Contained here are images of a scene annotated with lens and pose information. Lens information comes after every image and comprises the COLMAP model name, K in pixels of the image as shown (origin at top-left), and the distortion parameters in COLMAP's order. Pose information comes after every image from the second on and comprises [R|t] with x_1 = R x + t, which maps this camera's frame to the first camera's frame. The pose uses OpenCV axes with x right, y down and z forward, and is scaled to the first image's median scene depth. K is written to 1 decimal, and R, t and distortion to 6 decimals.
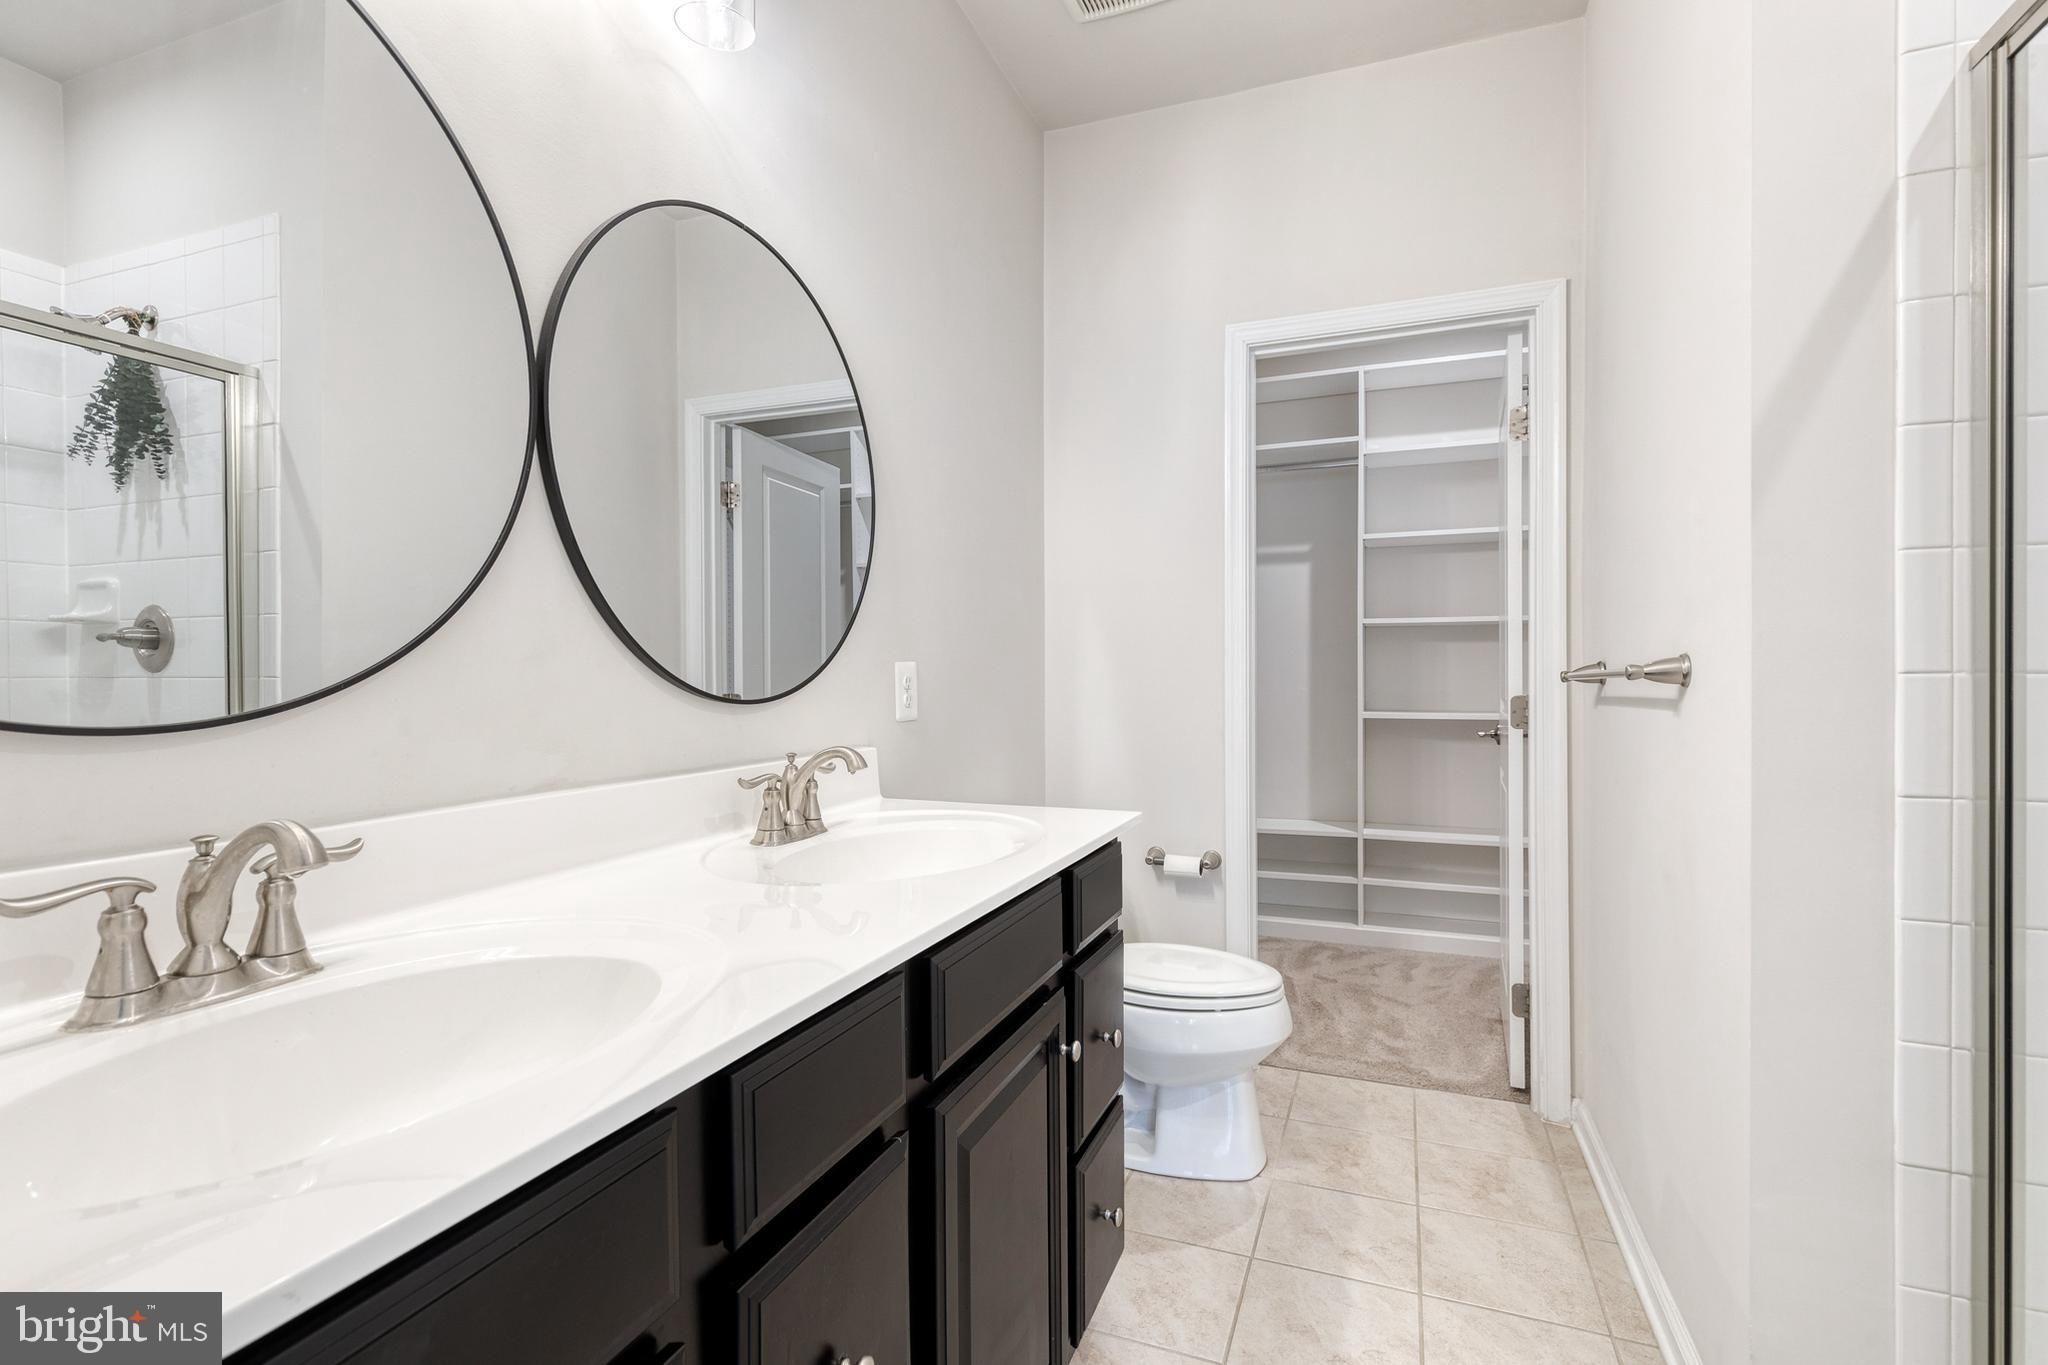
lens RADIAL K [[930.2, 0, 1052.2], [0, 930.2, 681.5], [0, 0, 1]] dist [-0.000112, 0.006031]
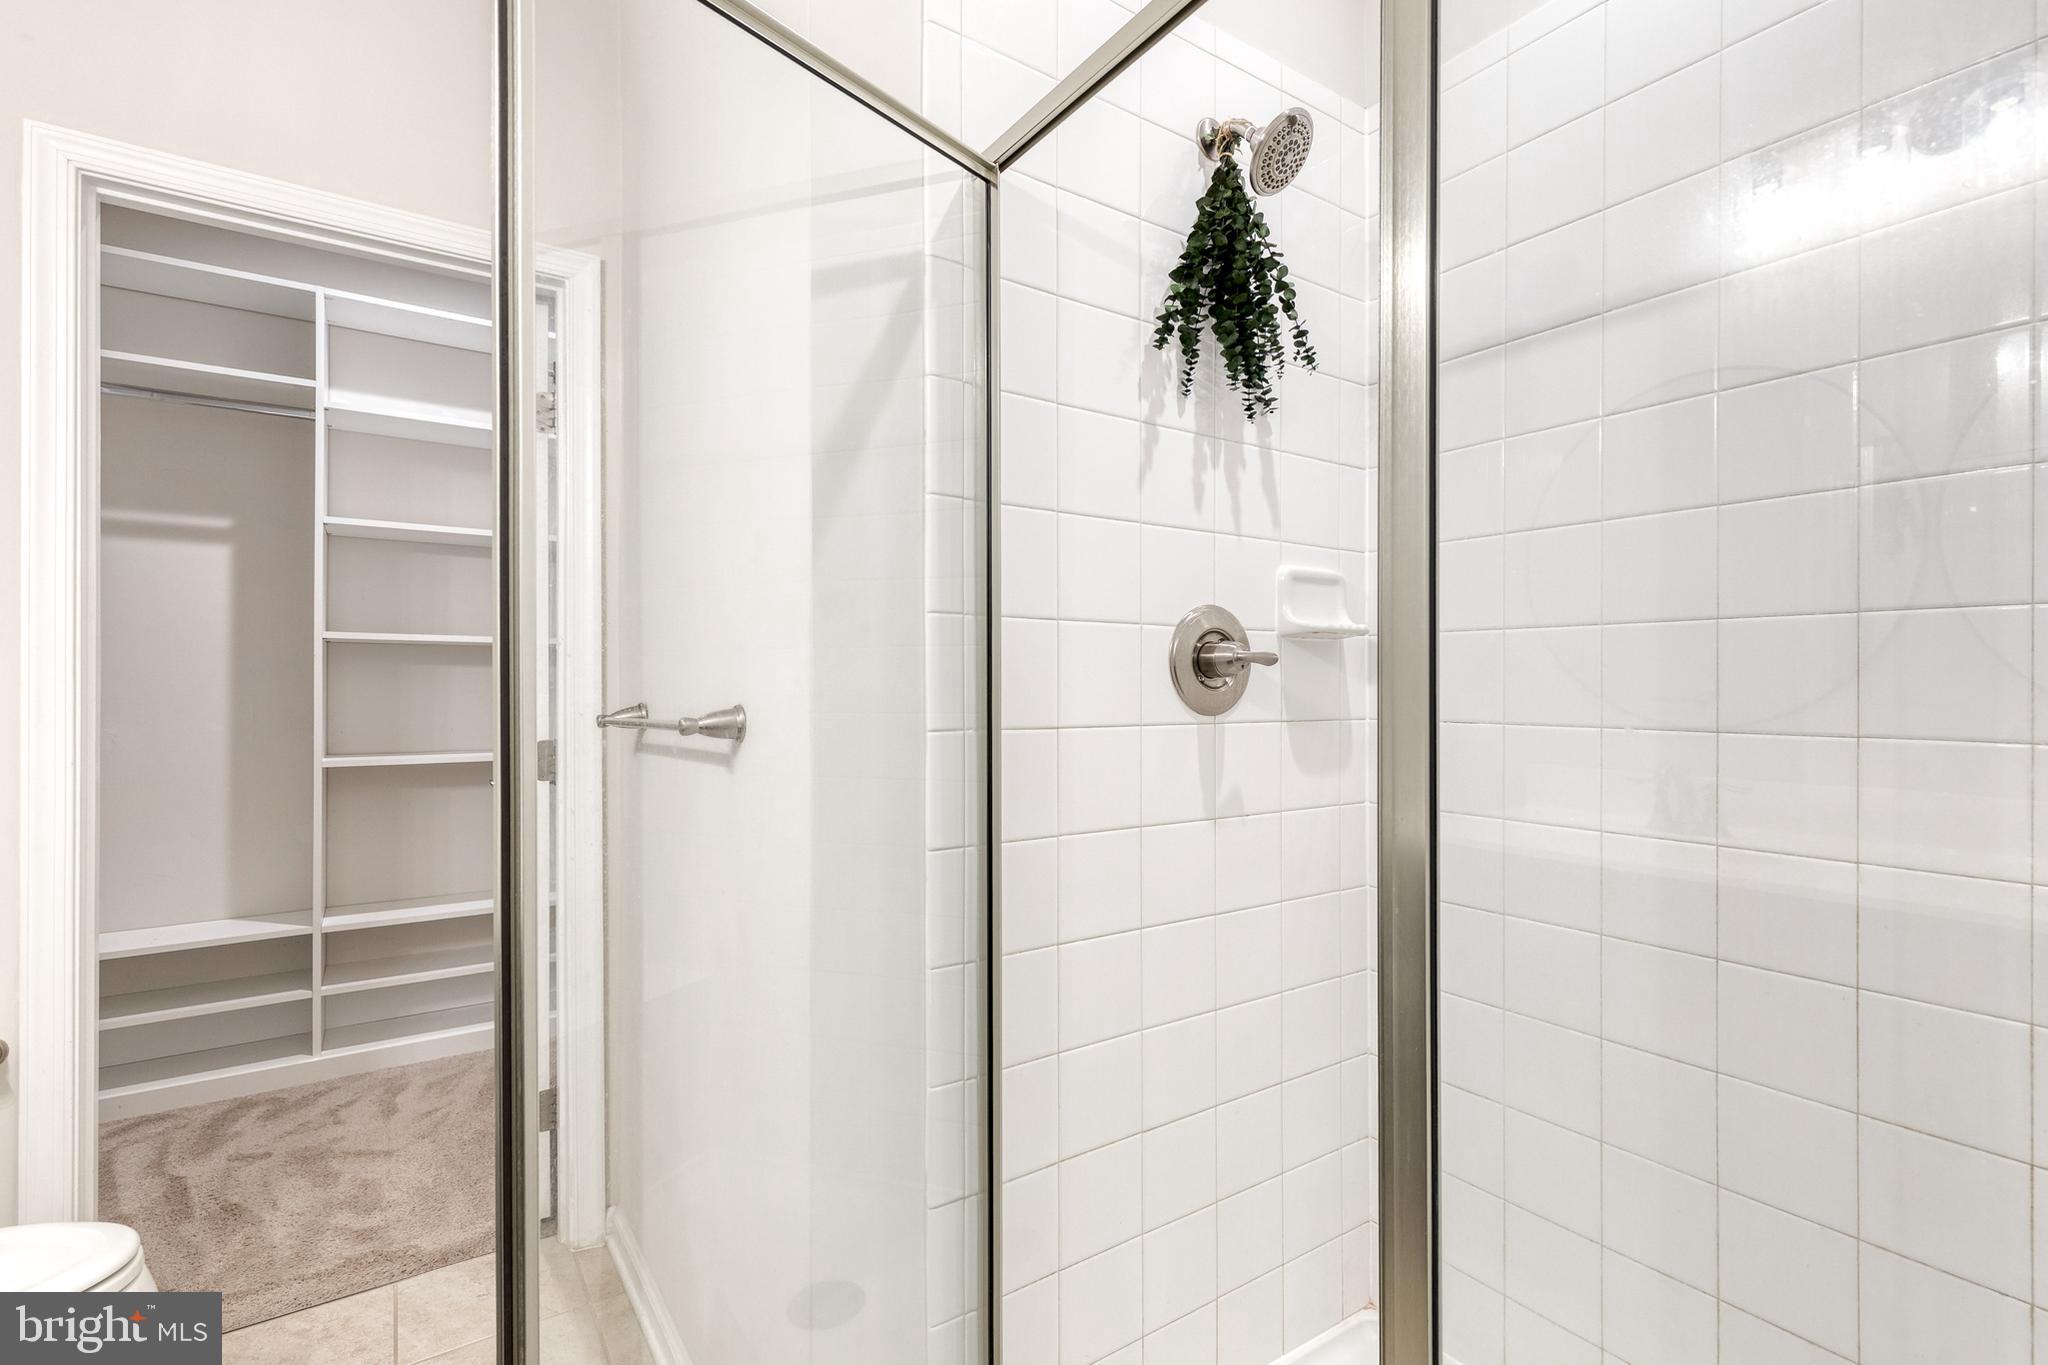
lens RADIAL K [[930.2, 0, 1052.2], [0, 930.2, 681.5], [0, 0, 1]] dist [-0.000112, 0.006031]
pose [[0.560889, 0.005167, 0.827875, 0.059860], [0.003273, 0.999959, -0.008458, -0.024669], [-0.827884, 0.007454, 0.560849, 0.139563]]
